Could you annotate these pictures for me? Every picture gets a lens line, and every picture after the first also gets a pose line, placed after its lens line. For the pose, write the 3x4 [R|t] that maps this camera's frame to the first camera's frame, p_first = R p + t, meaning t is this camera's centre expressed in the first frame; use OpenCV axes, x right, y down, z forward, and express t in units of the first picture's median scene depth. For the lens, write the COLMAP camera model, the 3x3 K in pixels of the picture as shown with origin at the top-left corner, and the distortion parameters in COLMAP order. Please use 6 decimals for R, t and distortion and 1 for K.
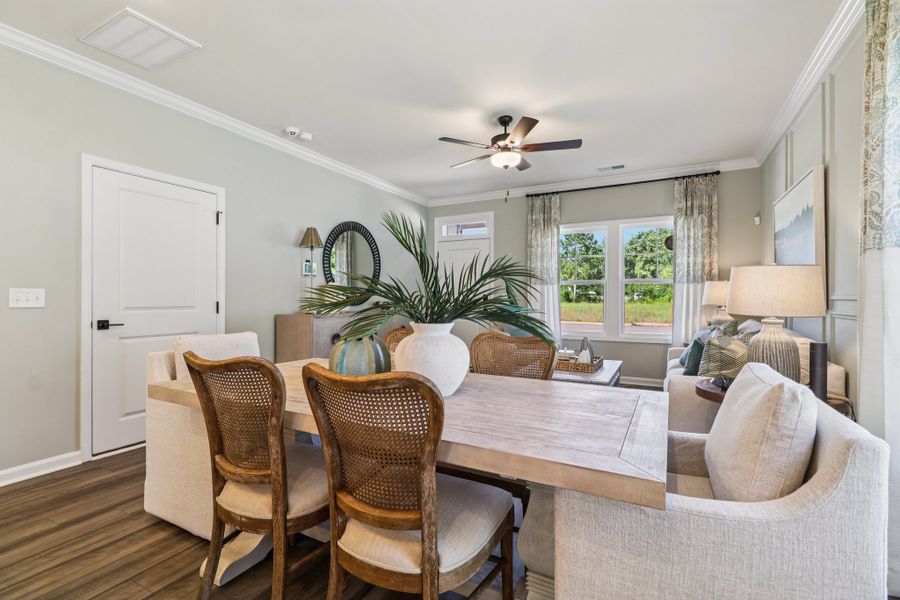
lens RADIAL K [[413.6, 0, 450.0], [0, 413.6, 300.0], [0, 0, 1]] dist [0.003238, -0.005184]
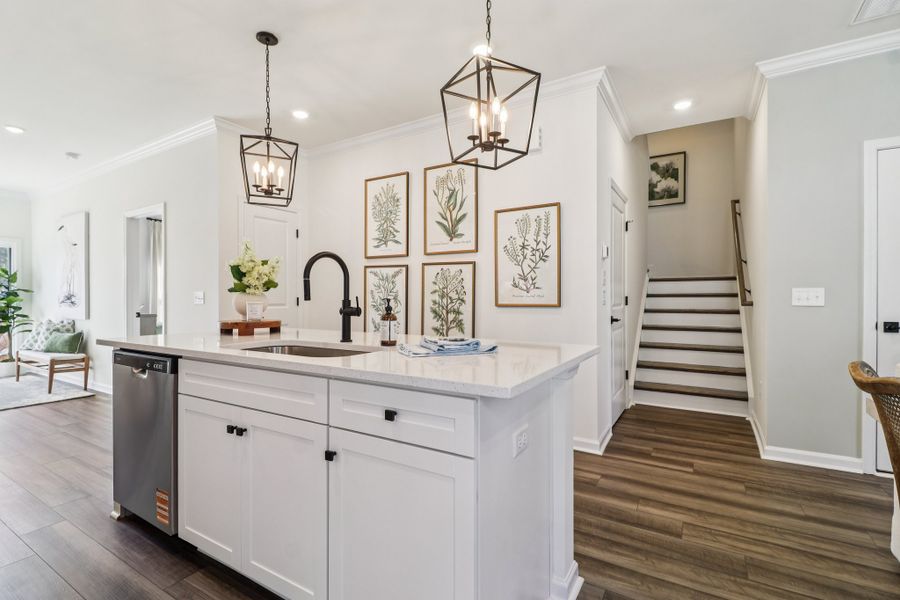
lens RADIAL K [[423.8, 0, 447.7], [0, 423.8, 295.3], [0, 0, 1]] dist [-0.002775, -0.001468]
pose [[-0.068430, -0.009150, -0.997614, 0.164903], [-0.002950, 0.999955, -0.008969, 0.004006], [0.997652, 0.002329, -0.068454, 0.162181]]
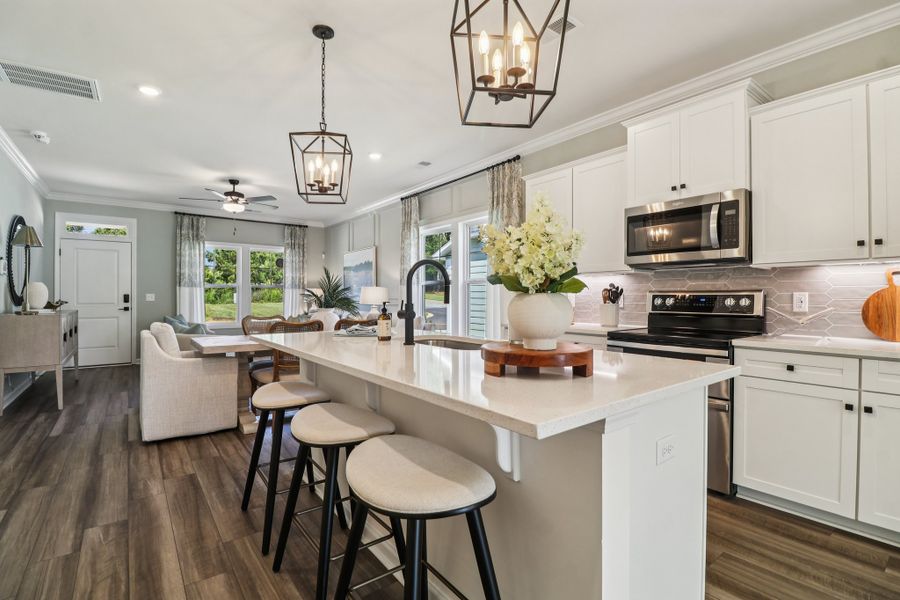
lens RADIAL K [[423.8, 0, 447.7], [0, 423.8, 295.3], [0, 0, 1]] dist [-0.002775, -0.001468]
pose [[0.414924, 0.005930, 0.909837, -1.615198], [0.001092, 0.999975, -0.007016, -0.007181], [-0.909855, 0.003905, 0.414907, -0.614714]]
